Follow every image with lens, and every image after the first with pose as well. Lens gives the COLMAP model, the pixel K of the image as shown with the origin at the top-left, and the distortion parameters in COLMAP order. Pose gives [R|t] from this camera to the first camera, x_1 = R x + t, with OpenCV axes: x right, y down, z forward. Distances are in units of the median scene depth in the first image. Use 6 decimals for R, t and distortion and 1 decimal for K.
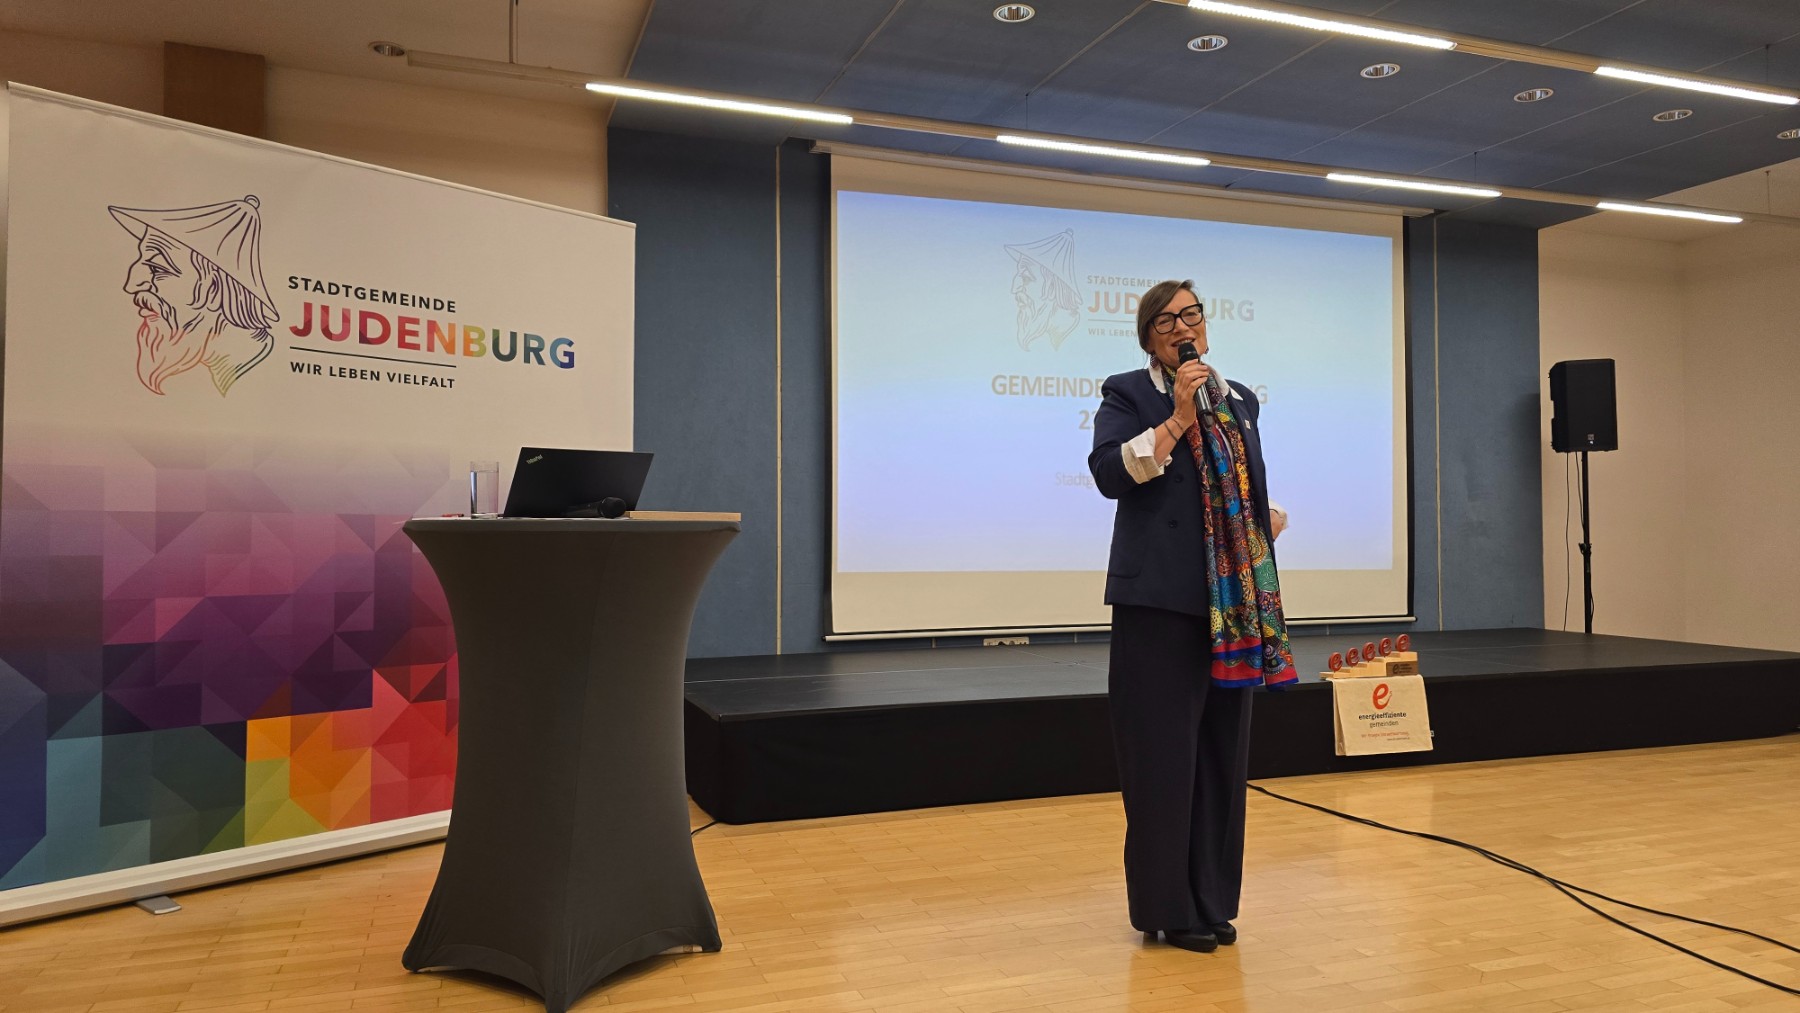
lens RADIAL K [[1174.0, 0, 924.0], [0, 1174.0, 481.4], [0, 0, 1]] dist [0.077845, -0.068519]
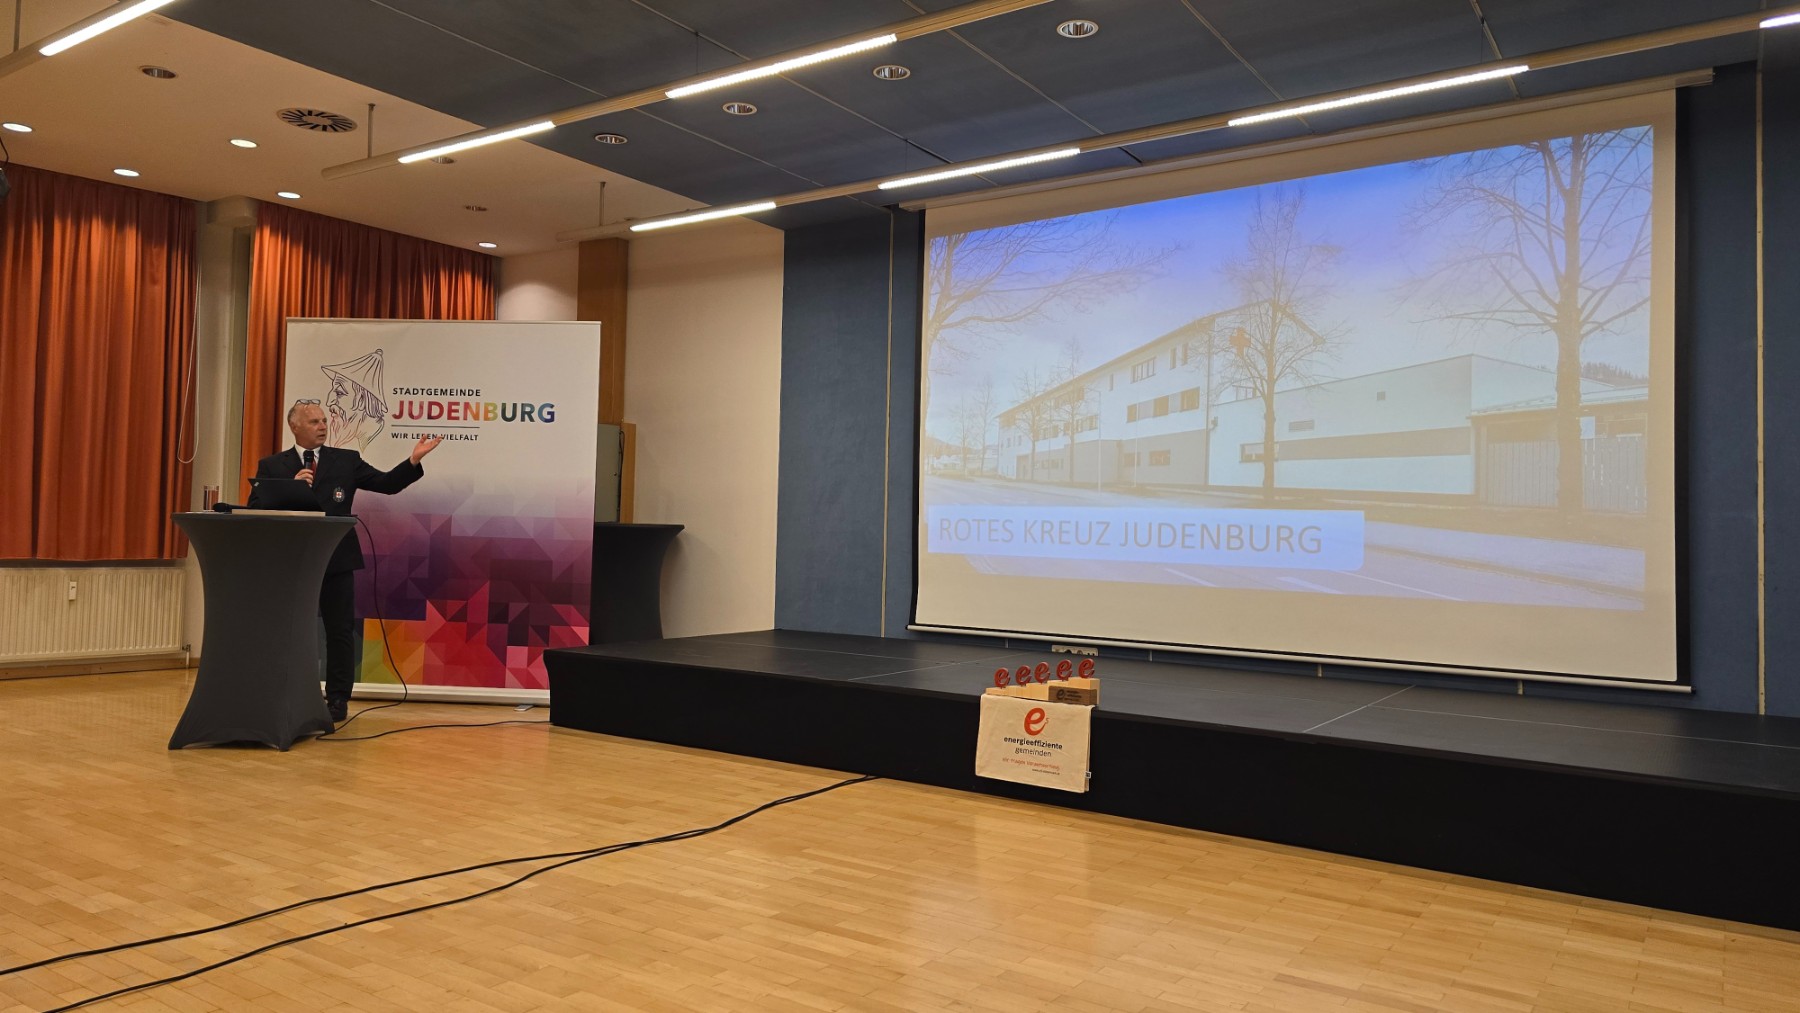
lens RADIAL K [[1190.4, 0, 926.9], [0, 1190.4, 467.8], [0, 0, 1]] dist [0.077594, -0.078831]
pose [[0.593261, -0.028351, -0.804511, 1.355094], [0.007930, 0.999537, -0.029376, 0.016433], [0.804971, 0.011048, 0.593211, 0.489110]]
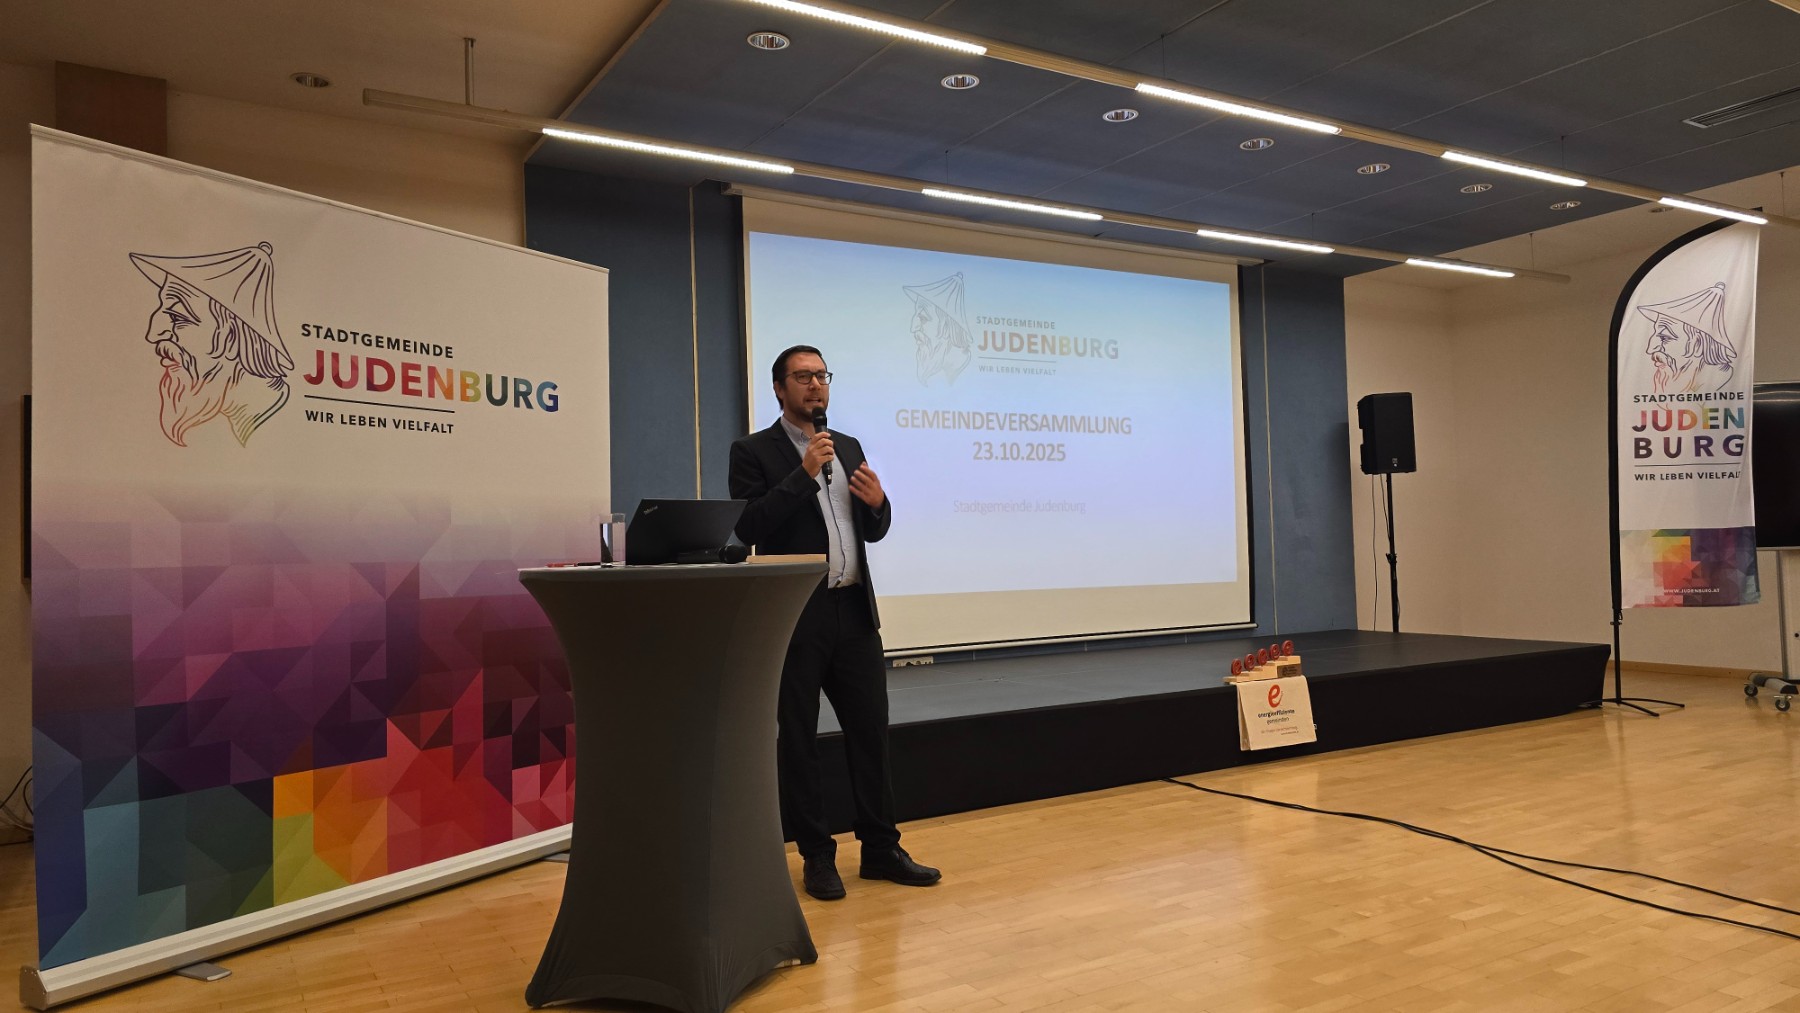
lens RADIAL K [[1166.7, 0, 921.6], [0, 1166.7, 488.6], [0, 0, 1]] dist [0.083597, -0.074309]
pose [[0.982184, -0.015732, 0.187263, -0.191962], [0.017761, 0.999800, -0.009159, -0.015688], [-0.187082, 0.012322, 0.982267, -0.052102]]
